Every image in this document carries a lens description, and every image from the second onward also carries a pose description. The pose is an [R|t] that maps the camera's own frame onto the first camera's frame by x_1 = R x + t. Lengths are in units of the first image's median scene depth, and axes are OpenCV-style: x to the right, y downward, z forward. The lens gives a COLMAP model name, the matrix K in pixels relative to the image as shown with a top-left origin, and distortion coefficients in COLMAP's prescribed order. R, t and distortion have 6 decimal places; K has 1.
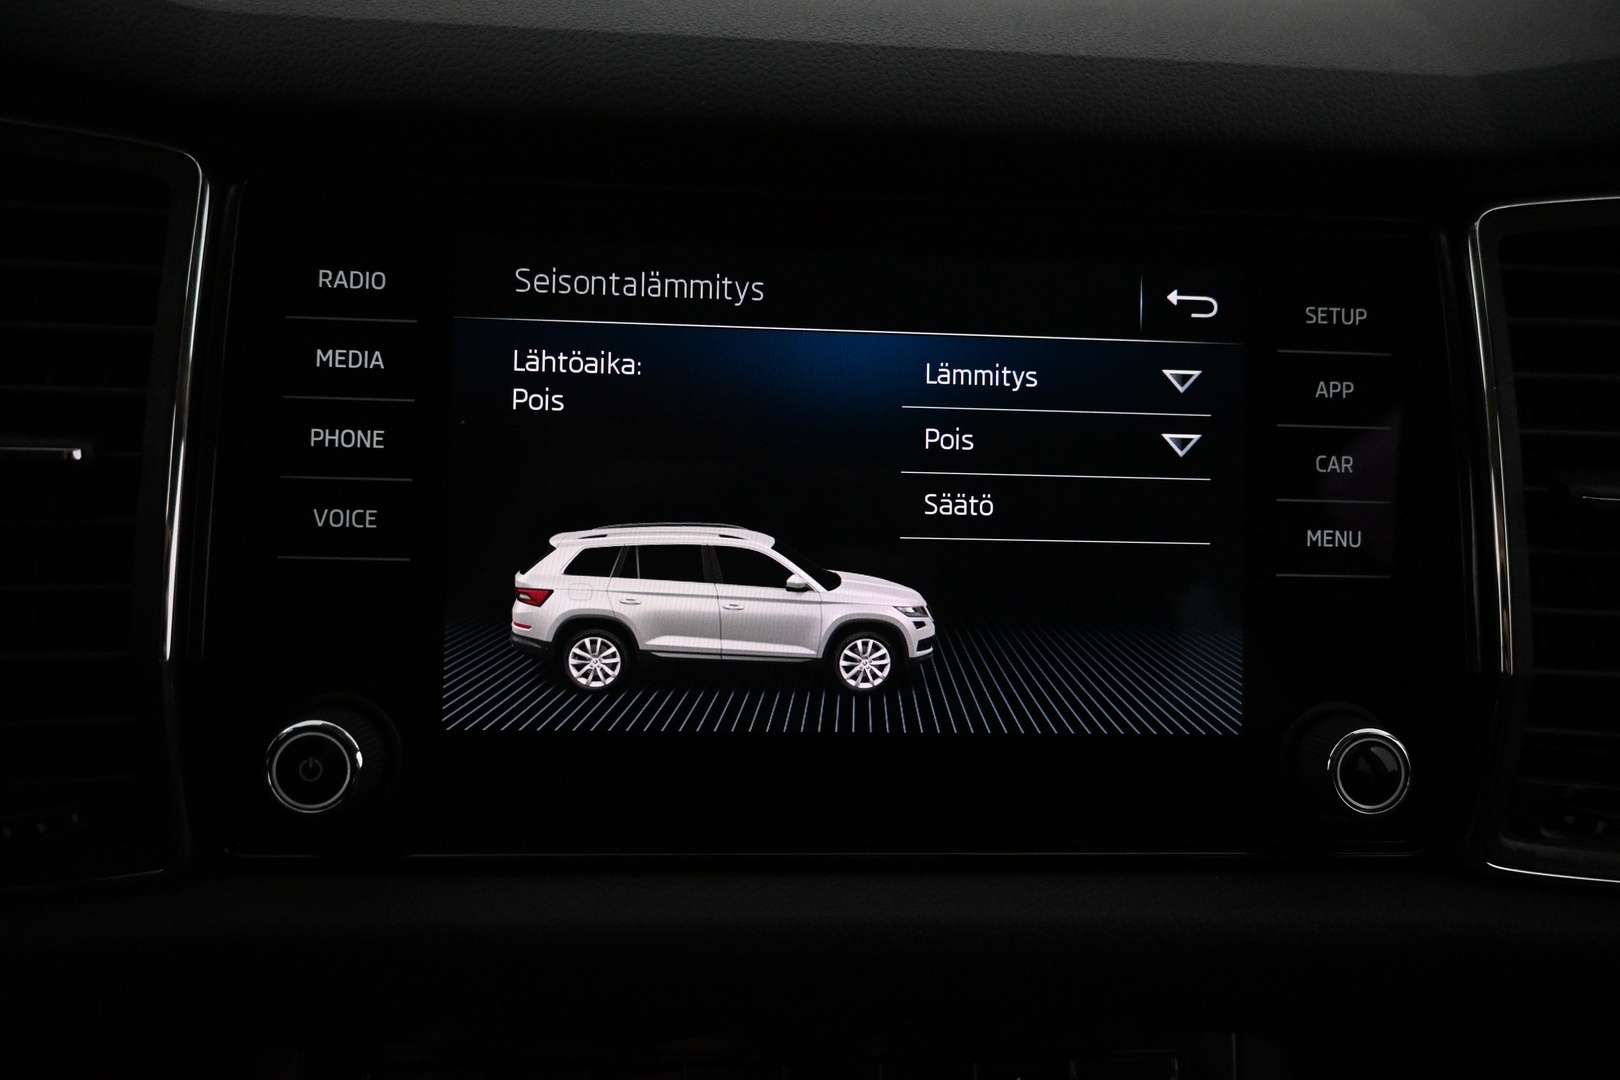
lens RADIAL K [[1128.9, 0, 810.0], [0, 1128.9, 540.0], [0, 0, 1]] dist [0.002422, -0.001241]
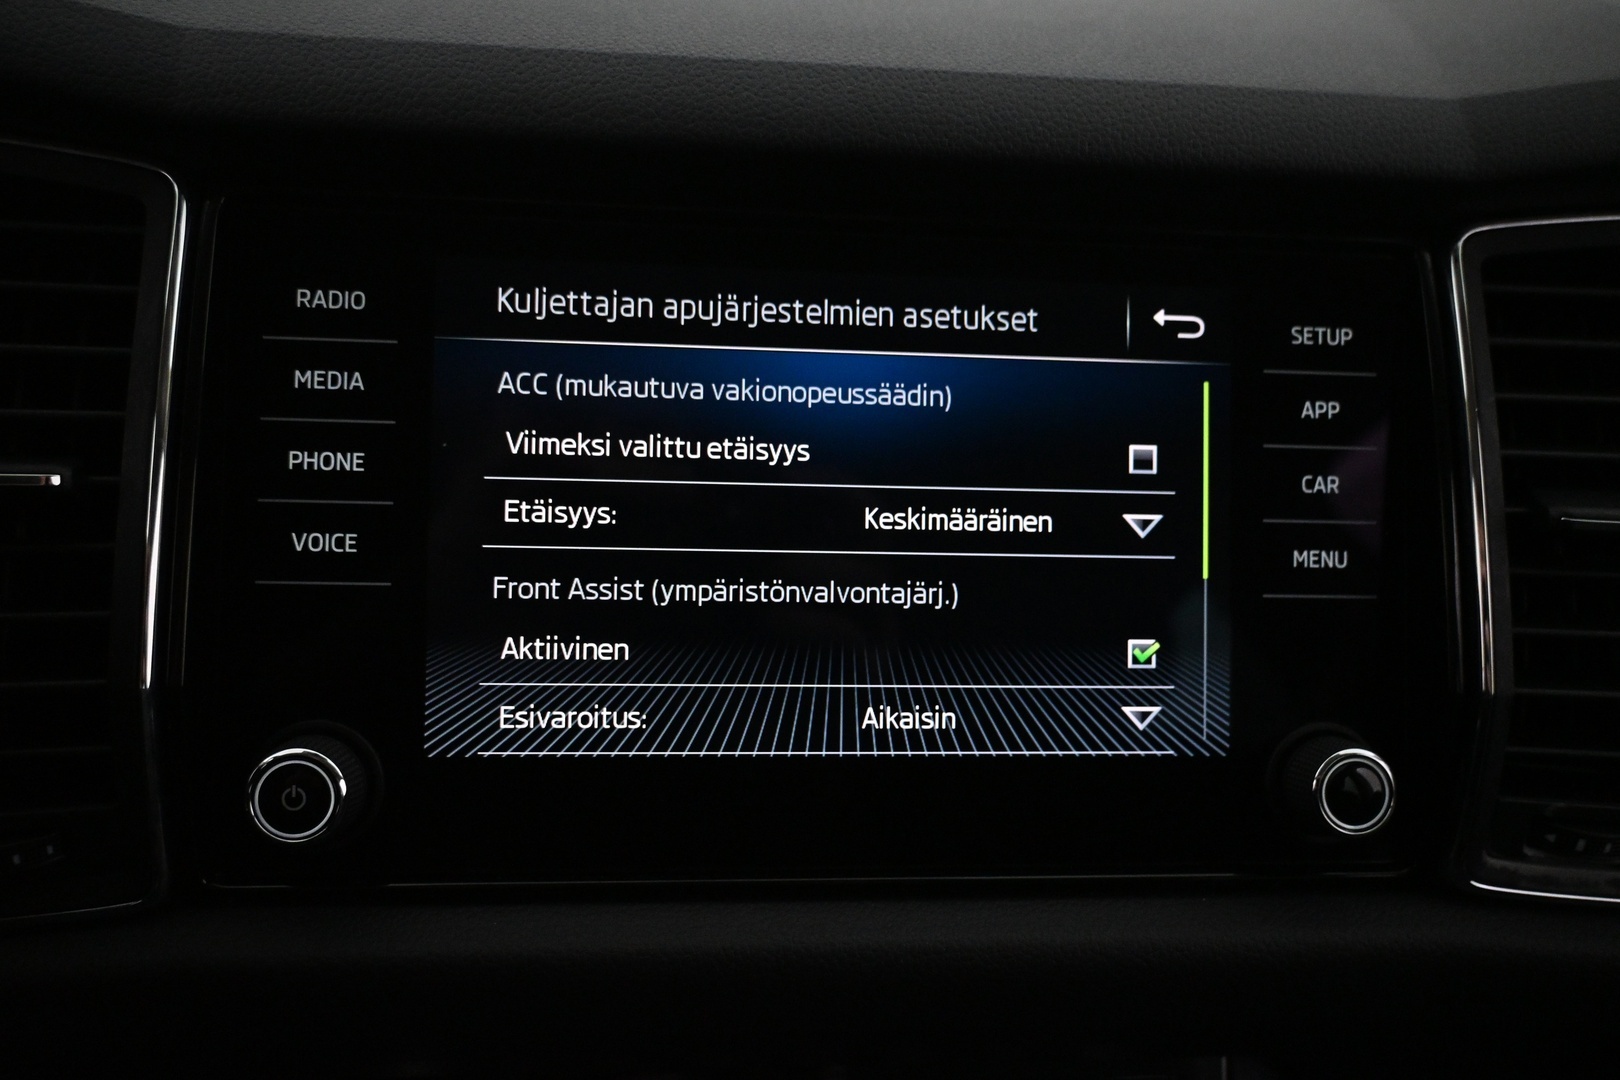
lens RADIAL K [[1250.0, 0, 810.0], [0, 1250.0, 540.0], [0, 0, 1]] dist [-0.003437, 0.002529]
pose [[0.999568, -0.002050, 0.029305, -0.021059], [0.002109, 0.999996, -0.001965, -0.018100], [-0.029301, 0.002026, 0.999569, -0.098366]]
